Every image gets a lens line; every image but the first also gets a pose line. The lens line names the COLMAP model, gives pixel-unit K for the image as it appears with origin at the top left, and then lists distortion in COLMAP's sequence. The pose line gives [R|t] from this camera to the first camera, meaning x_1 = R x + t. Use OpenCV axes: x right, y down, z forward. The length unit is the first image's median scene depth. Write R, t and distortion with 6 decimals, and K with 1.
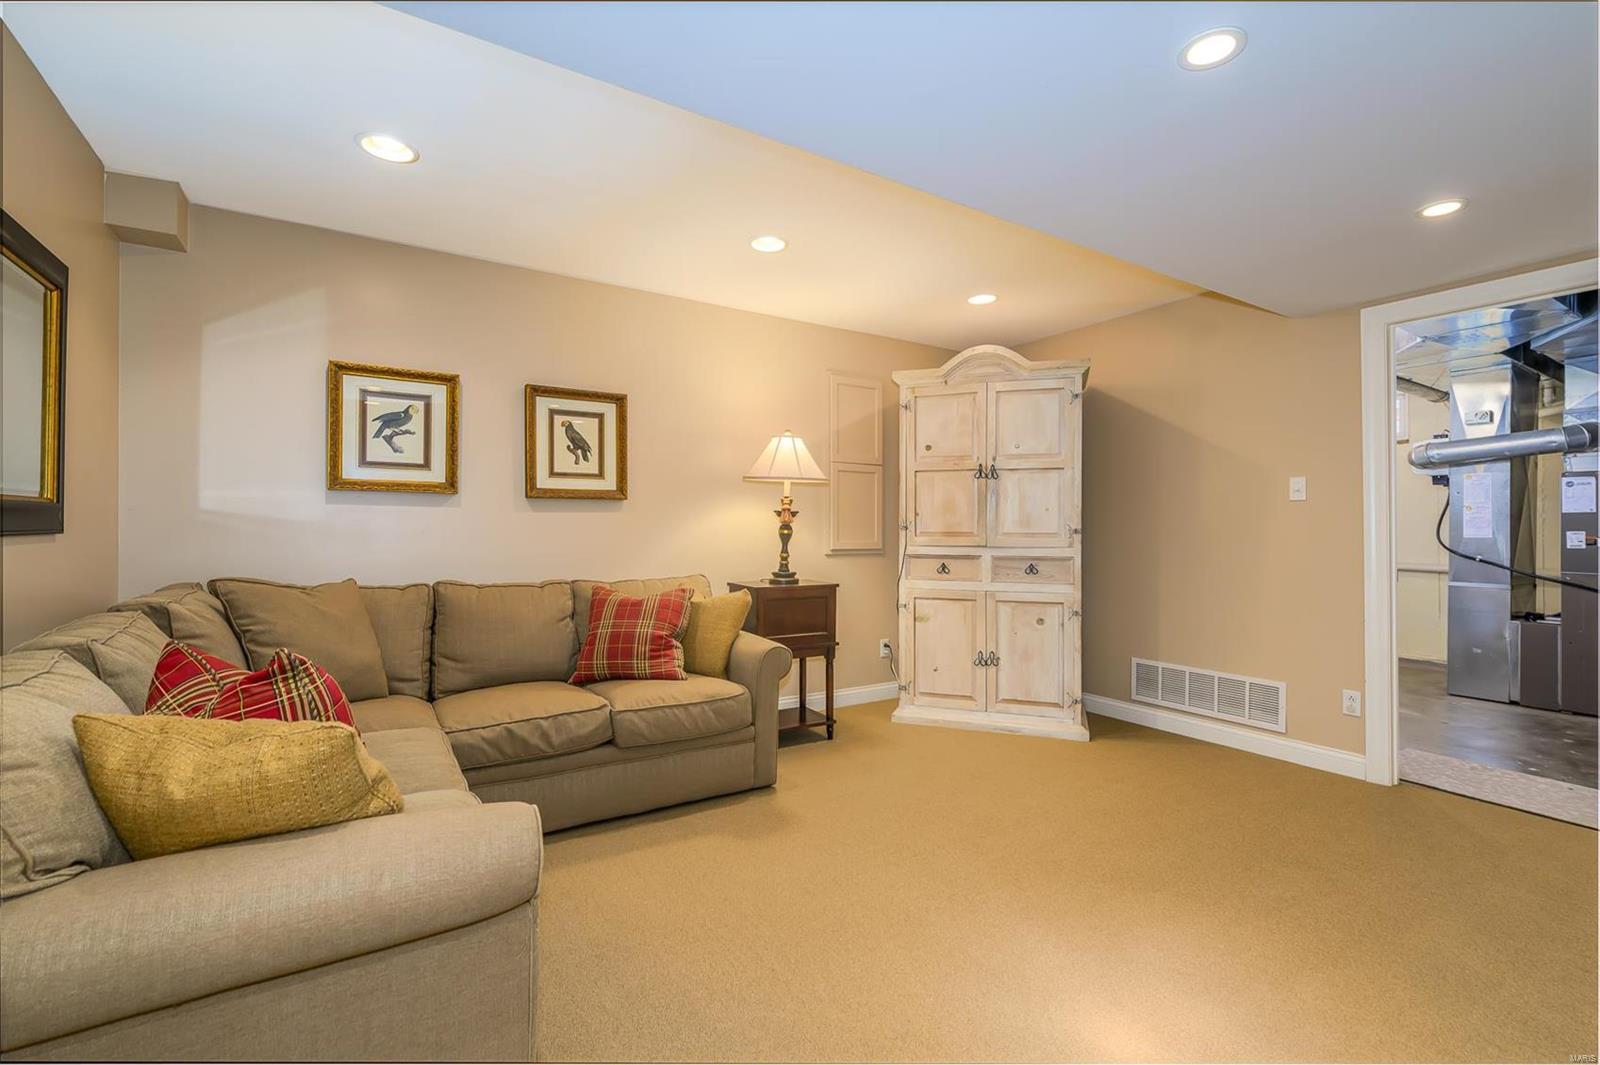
lens RADIAL K [[693.1, 0, 798.9], [0, 693.1, 529.9], [0, 0, 1]] dist [0.001245, 0.000129]
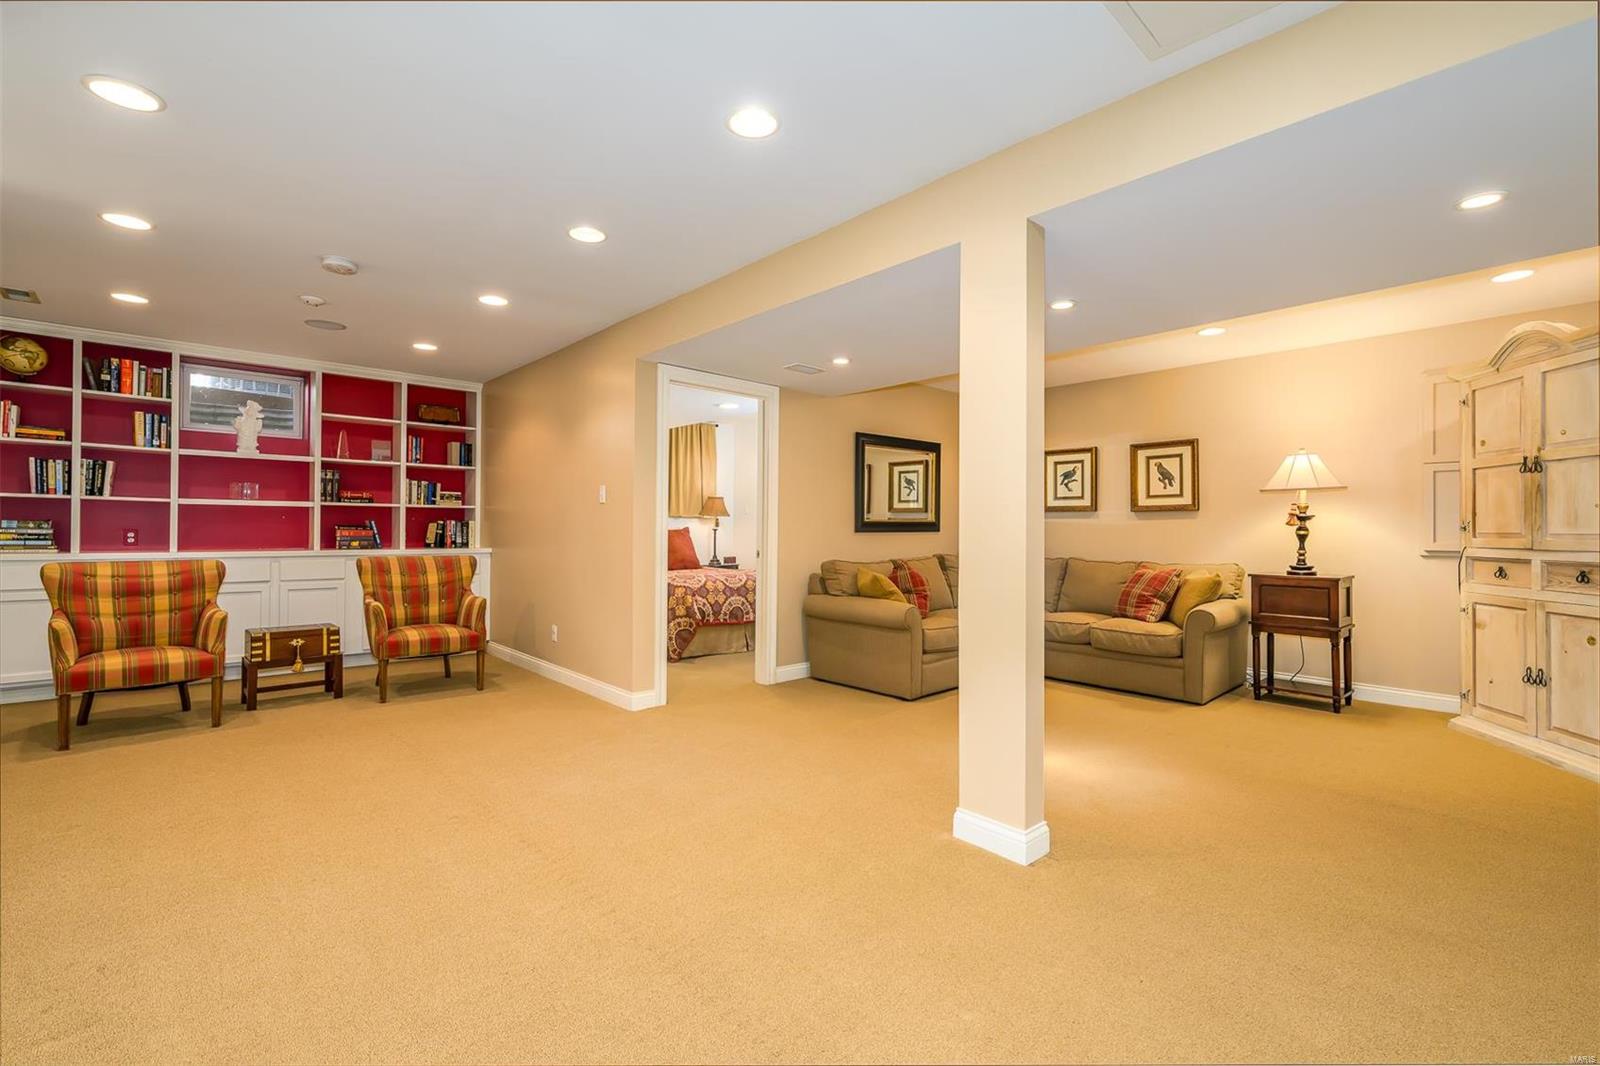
lens RADIAL K [[693.1, 0, 798.9], [0, 693.1, 530.4], [0, 0, 1]] dist [0.001245, 0.000129]
pose [[0.180700, -0.003478, -0.983532, 1.023739], [-0.002656, 0.999988, -0.004024, 0.006416], [0.983535, 0.003339, 0.180688, -0.085574]]
